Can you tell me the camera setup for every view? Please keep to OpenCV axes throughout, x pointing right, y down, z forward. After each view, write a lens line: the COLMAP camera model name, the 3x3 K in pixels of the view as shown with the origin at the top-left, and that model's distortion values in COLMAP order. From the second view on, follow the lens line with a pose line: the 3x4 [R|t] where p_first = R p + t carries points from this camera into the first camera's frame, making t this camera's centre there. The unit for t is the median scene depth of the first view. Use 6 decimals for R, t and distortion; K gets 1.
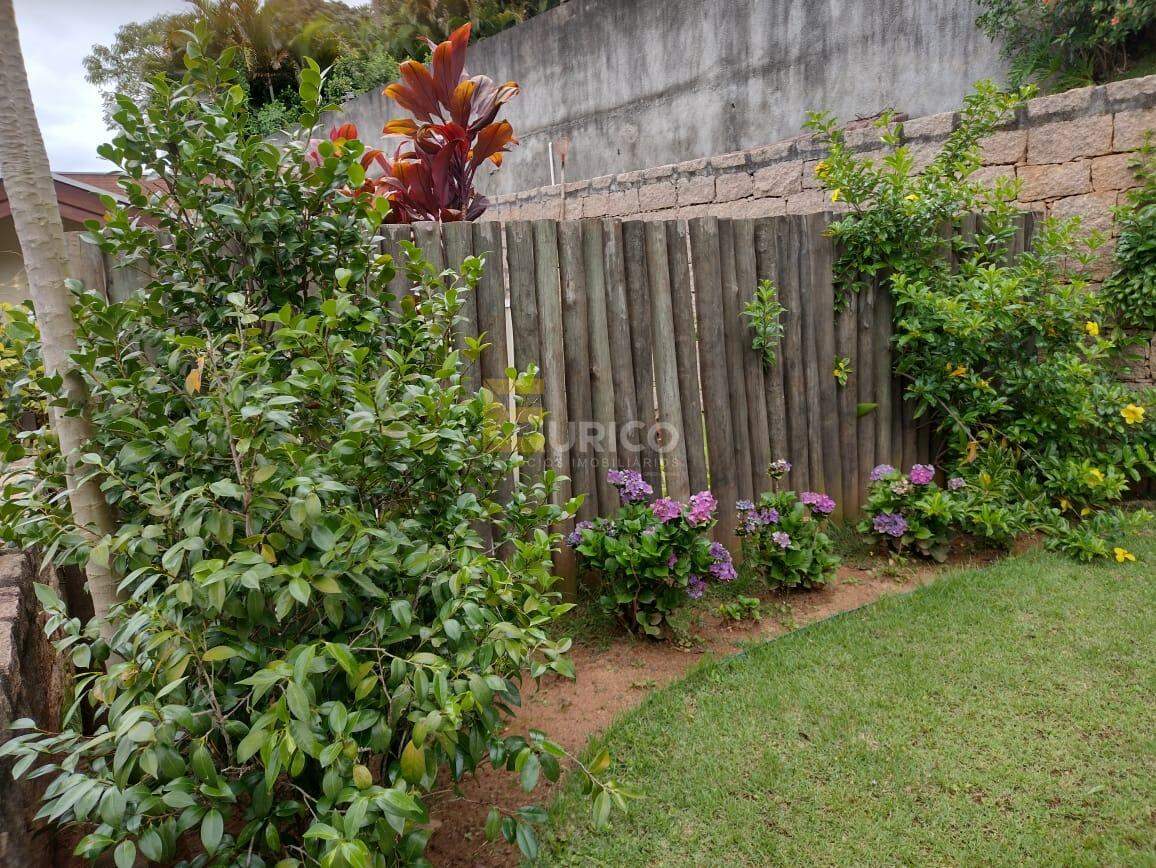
lens RADIAL K [[845.8, 0, 576.2], [0, 845.8, 437.0], [0, 0, 1]] dist [0.104190, -0.167259]
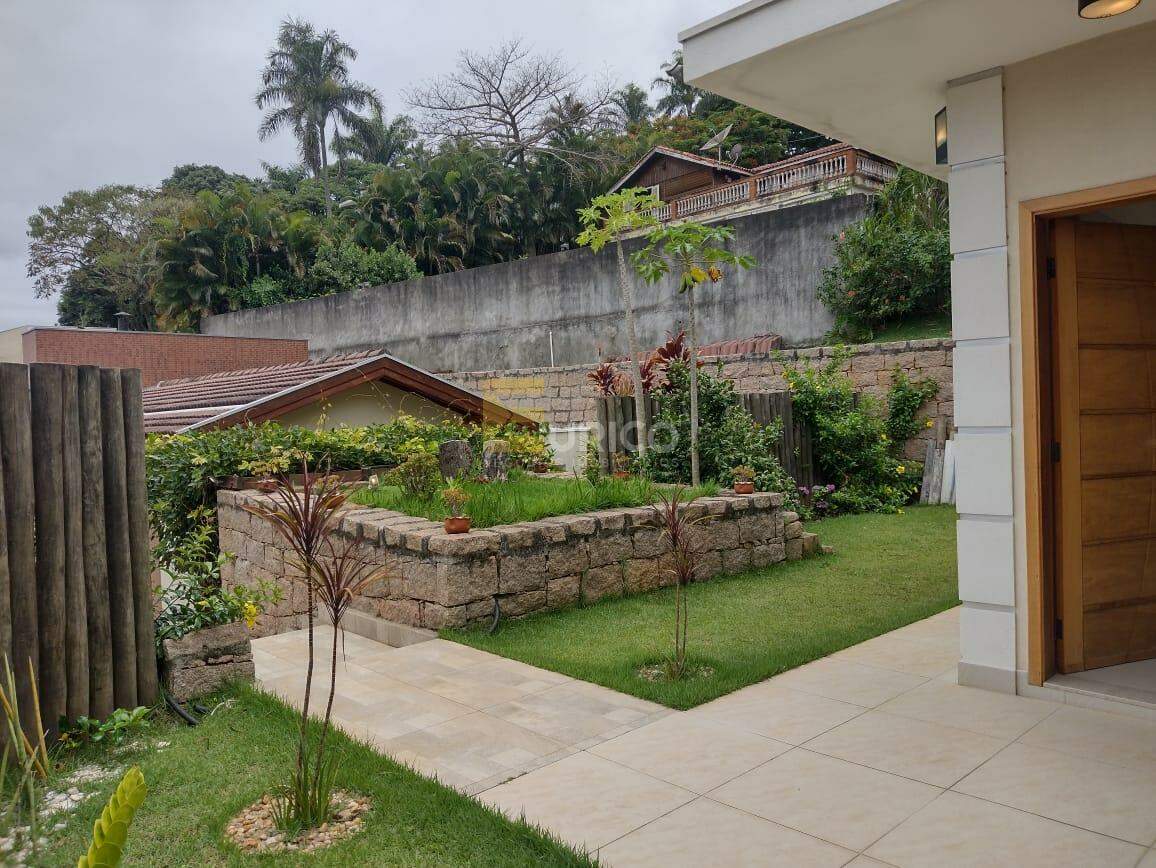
lens RADIAL K [[845.8, 0, 576.2], [0, 845.8, 437.0], [0, 0, 1]] dist [0.104190, -0.167259]
pose [[0.978326, 0.015055, 0.206521, -0.409647], [0.019896, 0.985904, -0.166123, 0.137979], [-0.206111, 0.166631, 0.964237, -0.633537]]
